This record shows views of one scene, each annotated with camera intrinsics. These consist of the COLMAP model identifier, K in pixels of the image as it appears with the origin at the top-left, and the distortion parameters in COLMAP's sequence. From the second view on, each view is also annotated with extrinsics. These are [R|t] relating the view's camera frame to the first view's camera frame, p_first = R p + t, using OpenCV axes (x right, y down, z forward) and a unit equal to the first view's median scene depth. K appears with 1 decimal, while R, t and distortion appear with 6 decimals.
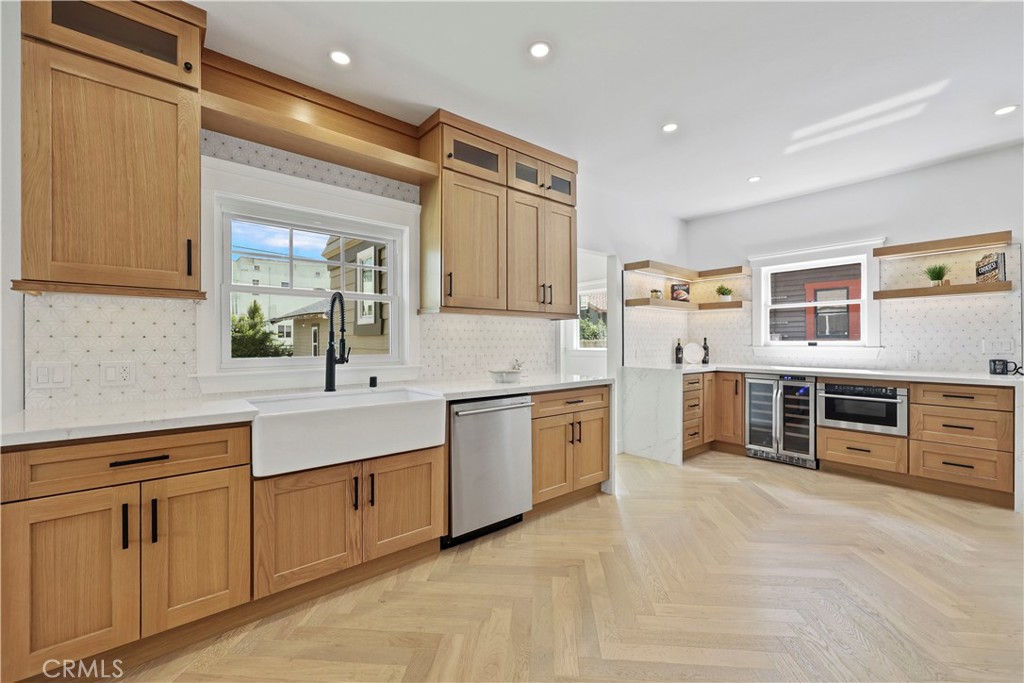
lens RADIAL K [[416.1, 0, 506.5], [0, 416.1, 344.1], [0, 0, 1]] dist [-0.002361, -0.000239]
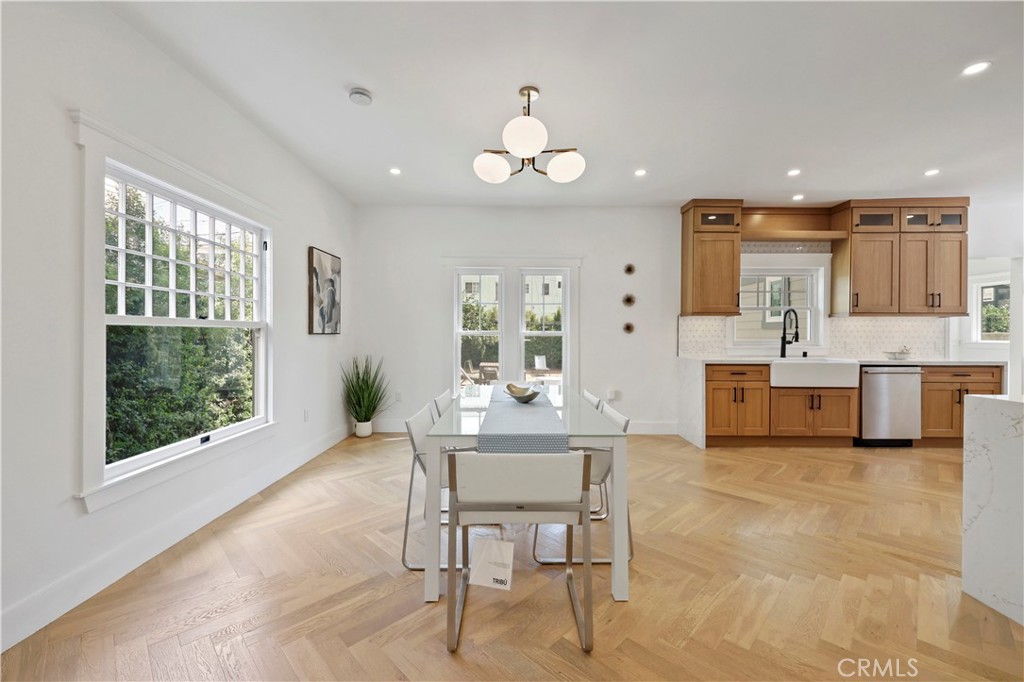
lens RADIAL K [[416.1, 0, 513.9], [0, 416.1, 338.7], [0, 0, 1]] dist [-0.002361, -0.000239]
pose [[0.769445, 0.009158, -0.638647, -0.123857], [-0.007176, 0.999958, 0.005693, 0.016982], [0.638672, 0.000203, 0.769479, -1.194236]]
